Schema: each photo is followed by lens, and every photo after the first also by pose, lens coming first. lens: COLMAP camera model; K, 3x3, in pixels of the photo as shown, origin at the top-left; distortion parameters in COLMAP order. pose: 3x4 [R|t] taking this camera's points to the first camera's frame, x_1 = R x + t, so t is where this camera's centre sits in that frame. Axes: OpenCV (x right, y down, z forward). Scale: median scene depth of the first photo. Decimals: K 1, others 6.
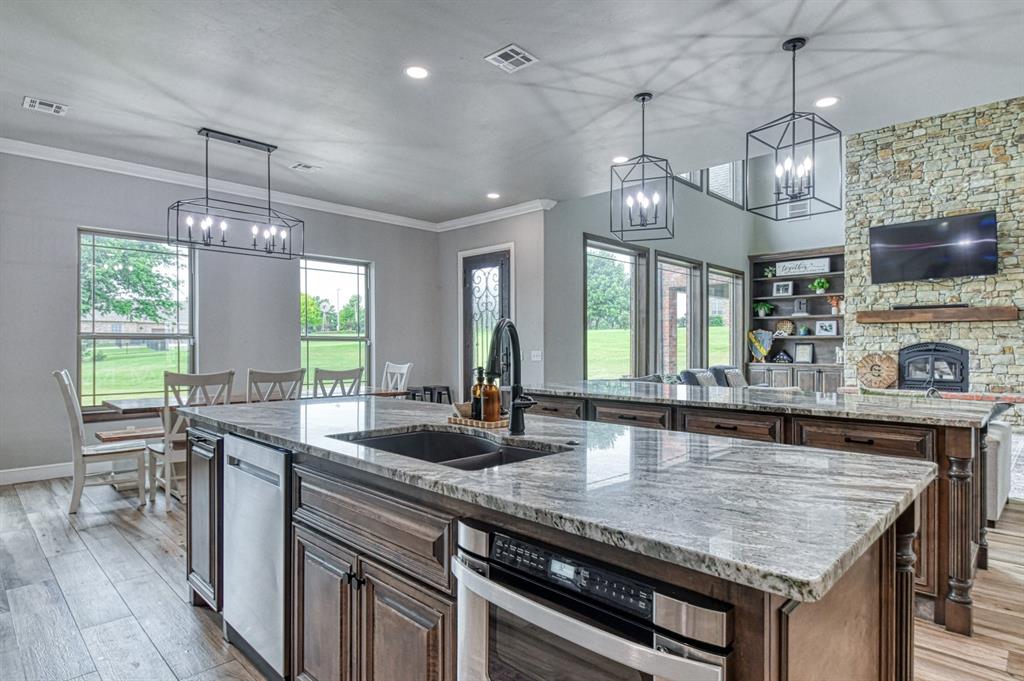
lens RADIAL K [[559.5, 0, 530.9], [0, 559.5, 345.0], [0, 0, 1]] dist [0.001217, -0.008736]
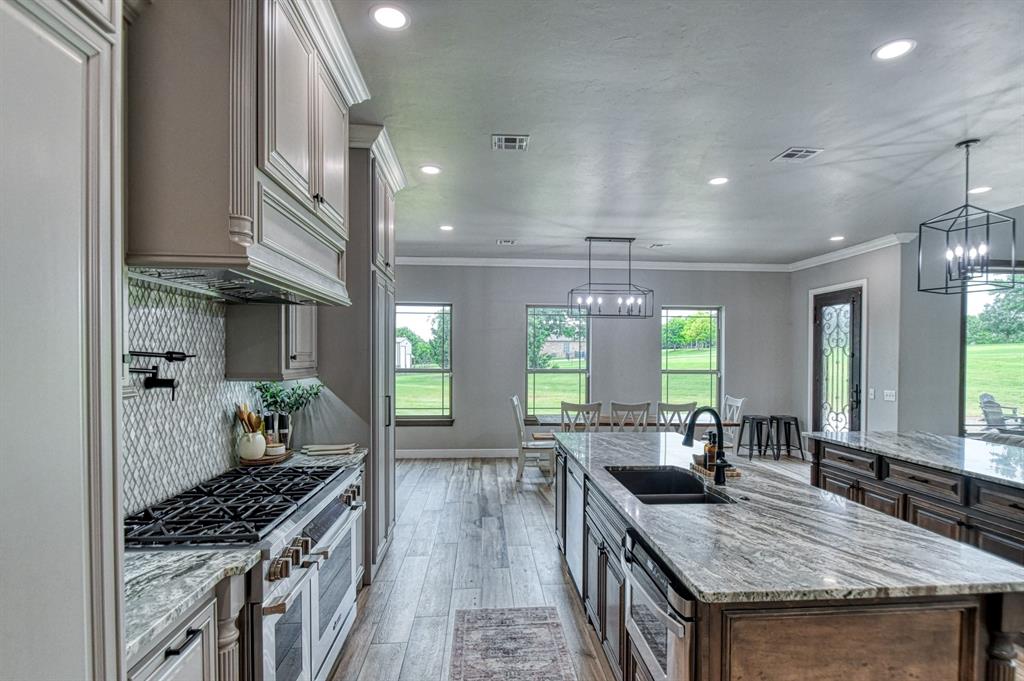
lens RADIAL K [[503.5, 0, 517.9], [0, 503.5, 361.6], [0, 0, 1]] dist [-0.005646, -0.005920]
pose [[0.742941, 0.010501, -0.669274, 0.160584], [-0.007727, 0.999945, 0.007112, -0.057665], [0.669312, -0.000112, 0.742981, -0.109820]]
